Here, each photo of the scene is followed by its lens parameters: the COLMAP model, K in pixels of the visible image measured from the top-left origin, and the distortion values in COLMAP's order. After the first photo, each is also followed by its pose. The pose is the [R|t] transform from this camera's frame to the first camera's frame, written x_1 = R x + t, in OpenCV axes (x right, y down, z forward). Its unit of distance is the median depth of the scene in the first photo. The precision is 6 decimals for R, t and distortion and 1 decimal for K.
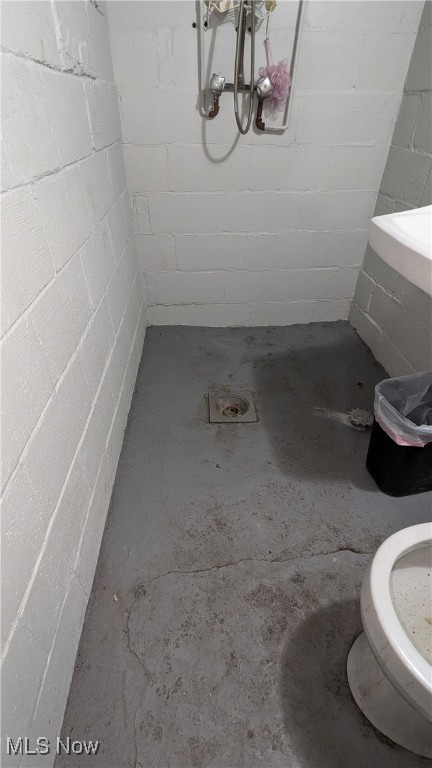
lens RADIAL K [[360.8, 0, 216.1], [0, 360.8, 383.5], [0, 0, 1]] dist [-0.003127, 0.000706]
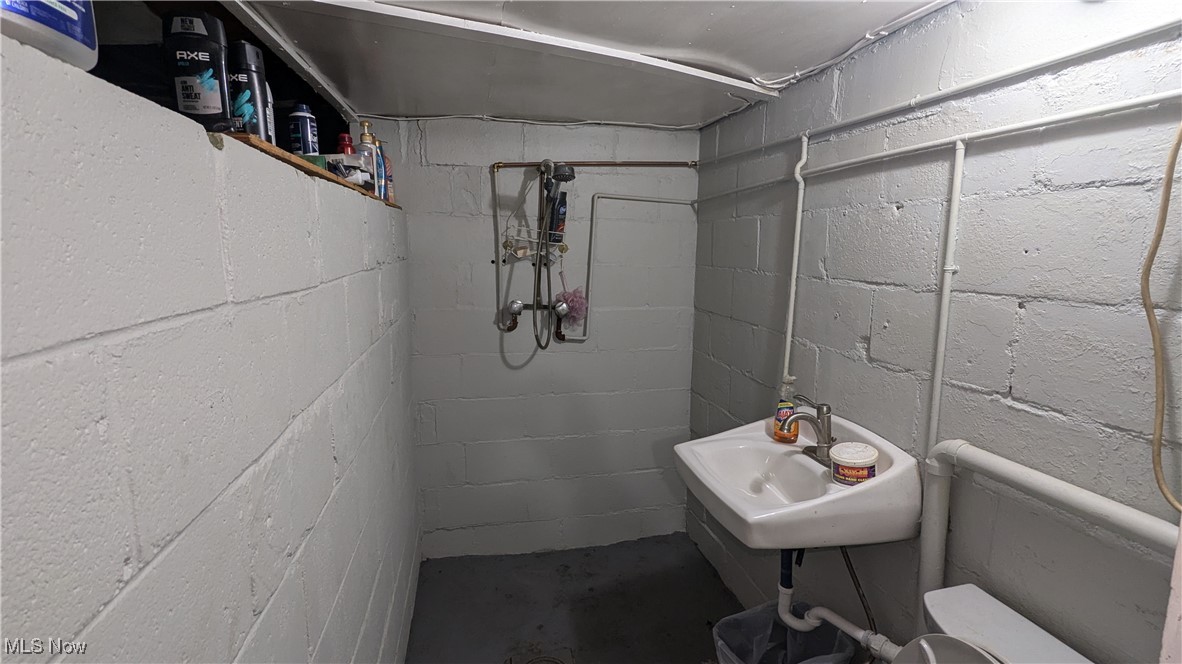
lens RADIAL K [[555.3, 0, 593.9], [0, 555.3, 329.9], [0, 0, 1]] dist [-0.003127, 0.000706]
pose [[0.987096, -0.014297, 0.159490, -0.028314], [0.088549, 0.878599, -0.469280, -0.016962], [-0.133418, 0.477347, 0.868527, -0.339793]]
